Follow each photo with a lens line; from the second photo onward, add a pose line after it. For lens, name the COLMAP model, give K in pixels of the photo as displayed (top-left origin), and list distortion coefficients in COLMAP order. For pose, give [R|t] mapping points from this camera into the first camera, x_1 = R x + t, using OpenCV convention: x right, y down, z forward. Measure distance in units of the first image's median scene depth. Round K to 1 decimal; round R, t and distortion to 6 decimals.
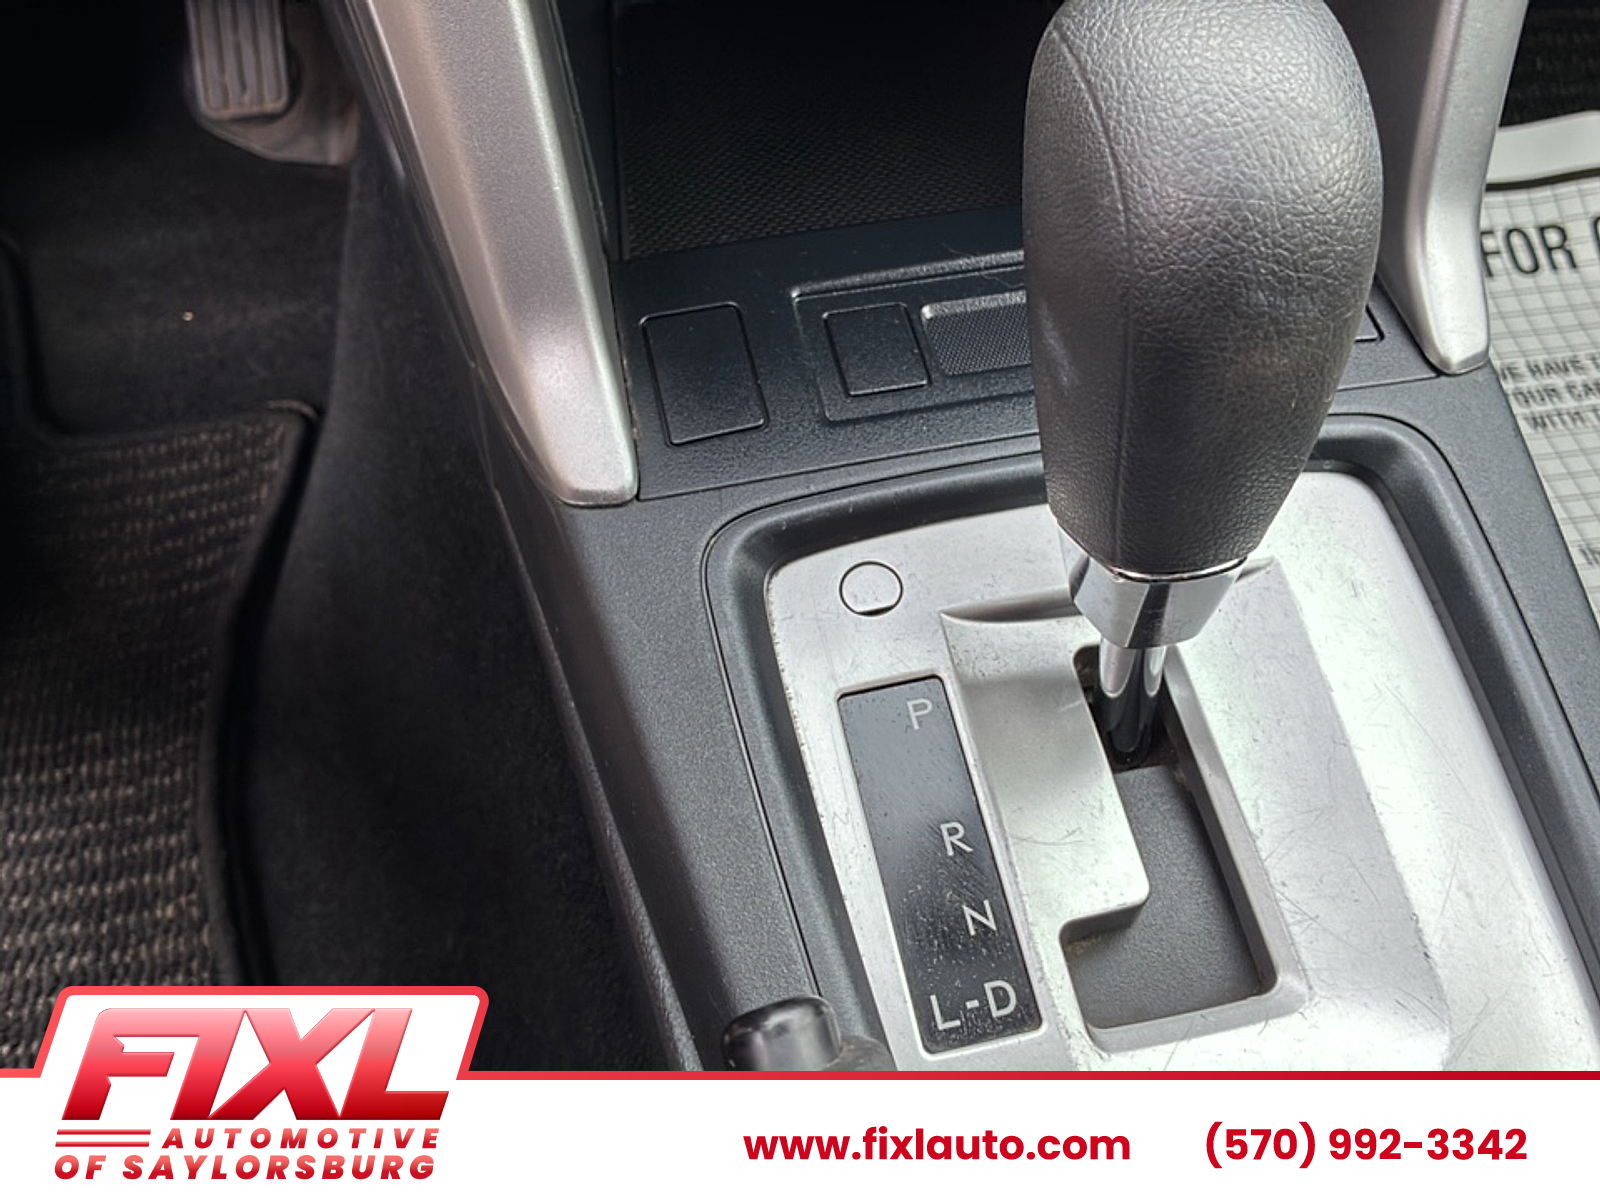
lens RADIAL K [[1506.4, 0, 800.0], [0, 1506.4, 600.0], [0, 0, 1]] dist [0.019840, -0.014583]
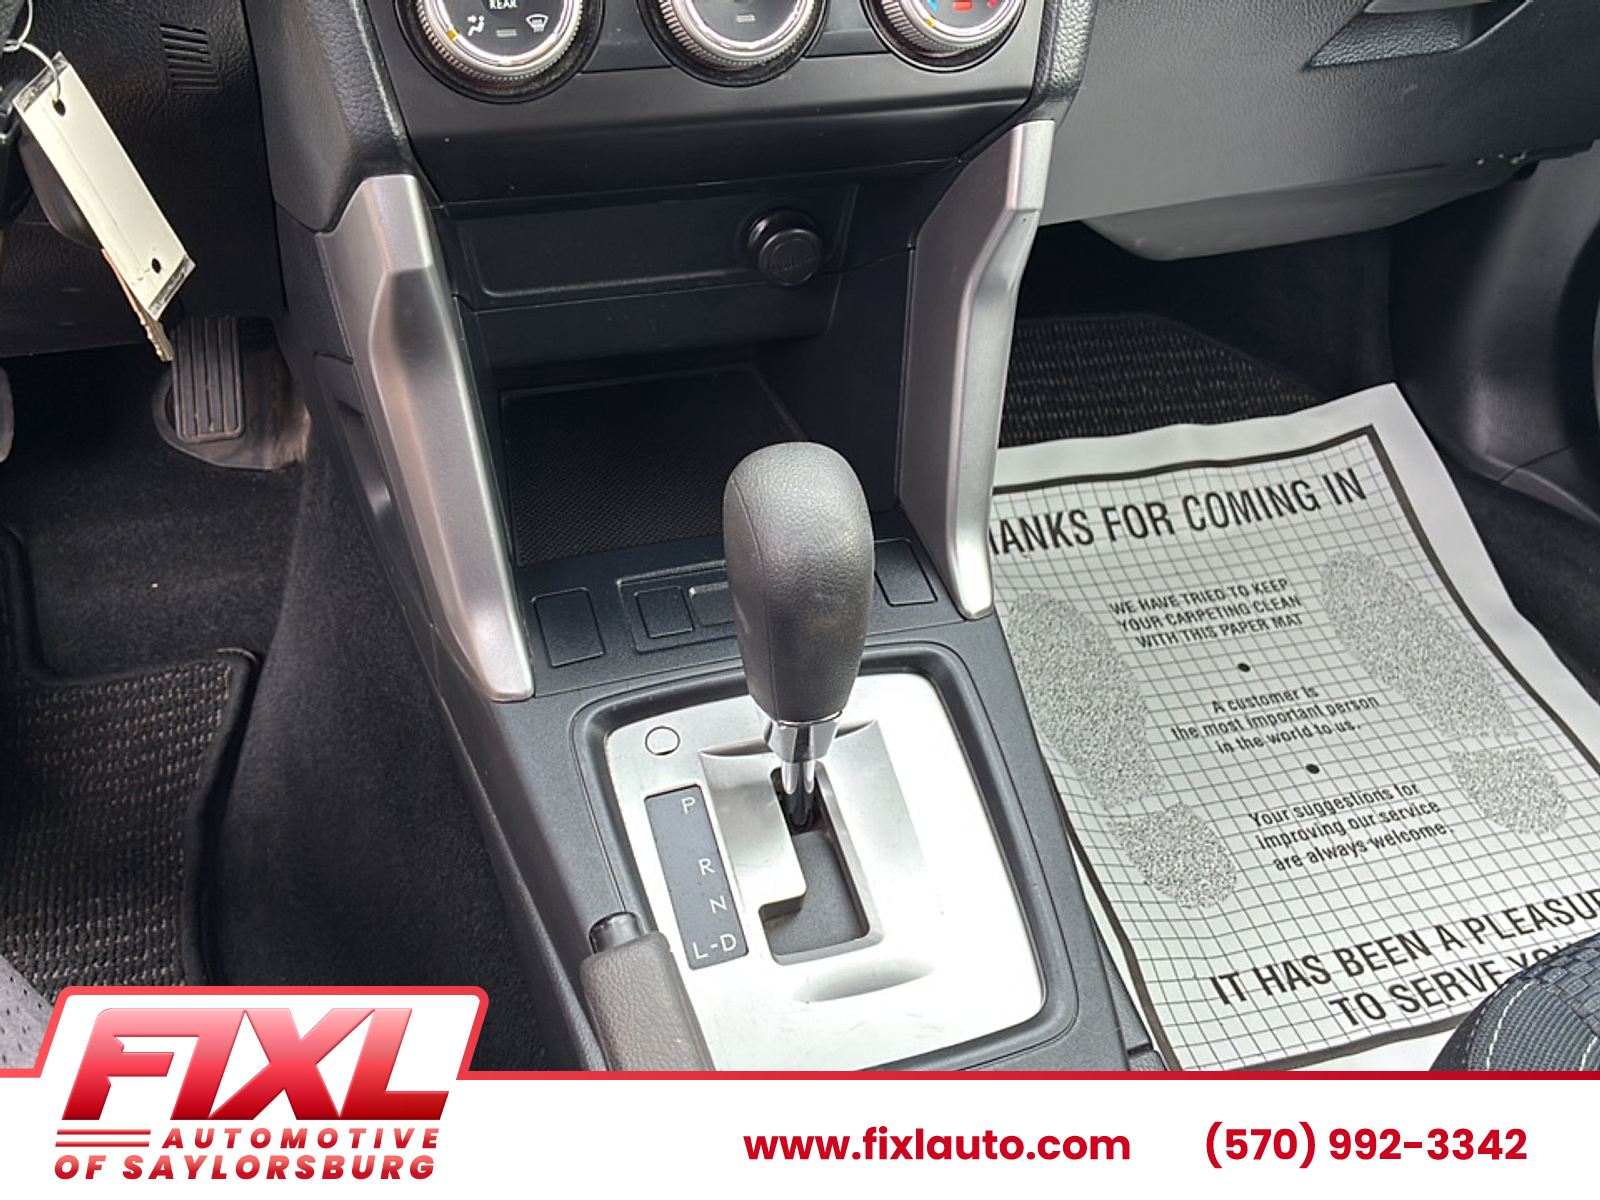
lens RADIAL K [[1530.4, 0, 804.8], [0, 1530.4, 543.5], [0, 0, 1]] dist [0.023183, -0.011692]
pose [[0.993018, -0.015488, 0.116941, 0.004309], [0.037053, 0.982123, -0.184560, 0.093506], [-0.111992, 0.187604, 0.975839, -0.789794]]
